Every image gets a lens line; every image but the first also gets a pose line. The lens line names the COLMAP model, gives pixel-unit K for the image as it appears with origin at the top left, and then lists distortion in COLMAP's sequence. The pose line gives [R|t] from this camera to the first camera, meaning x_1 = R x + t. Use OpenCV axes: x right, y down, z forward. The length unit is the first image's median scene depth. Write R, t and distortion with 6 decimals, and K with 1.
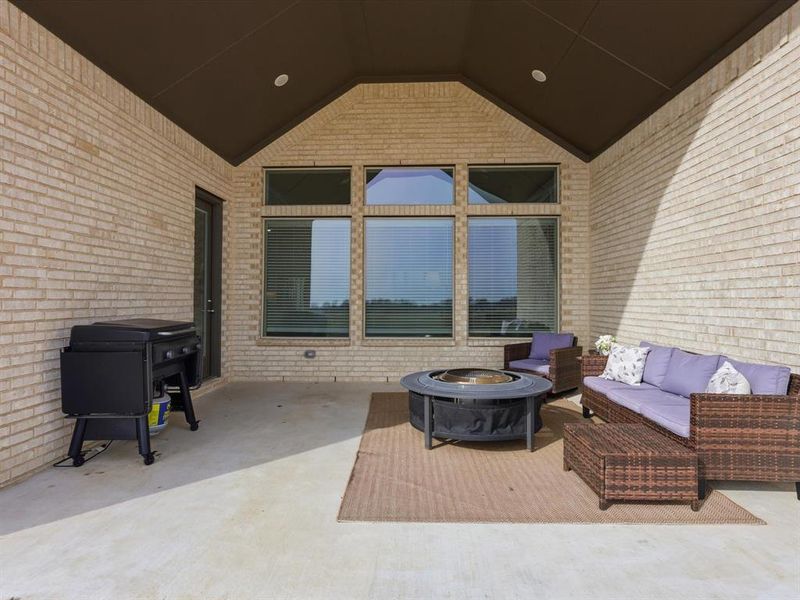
lens RADIAL K [[417.5, 0, 399.6], [0, 417.5, 299.2], [0, 0, 1]] dist [-0.001483, -0.000829]
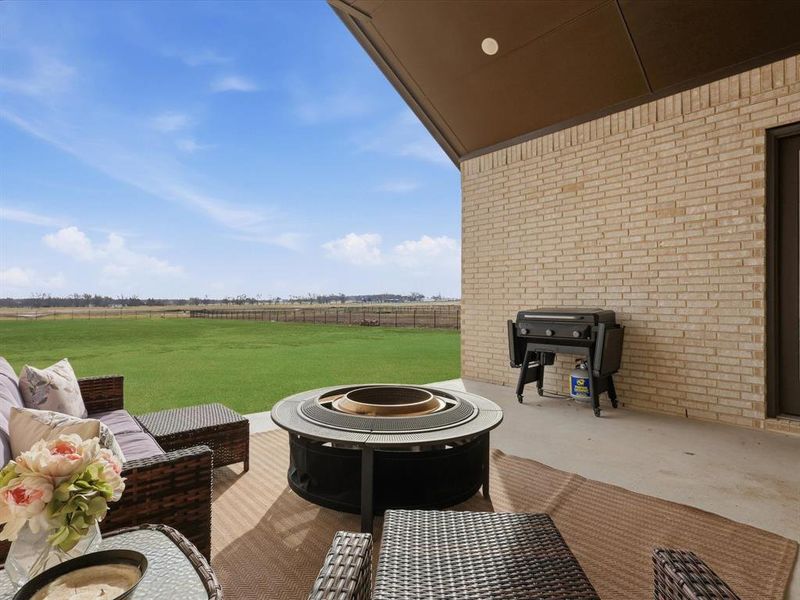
lens RADIAL K [[421.9, 0, 399.4], [0, 421.9, 299.0], [0, 0, 1]] dist [0.000433, 0.000820]
pose [[-0.721936, -0.003707, -0.691950, 0.449334], [-0.001634, 0.999992, -0.003653, 0.018131], [0.691958, -0.001507, -0.721936, 1.059347]]
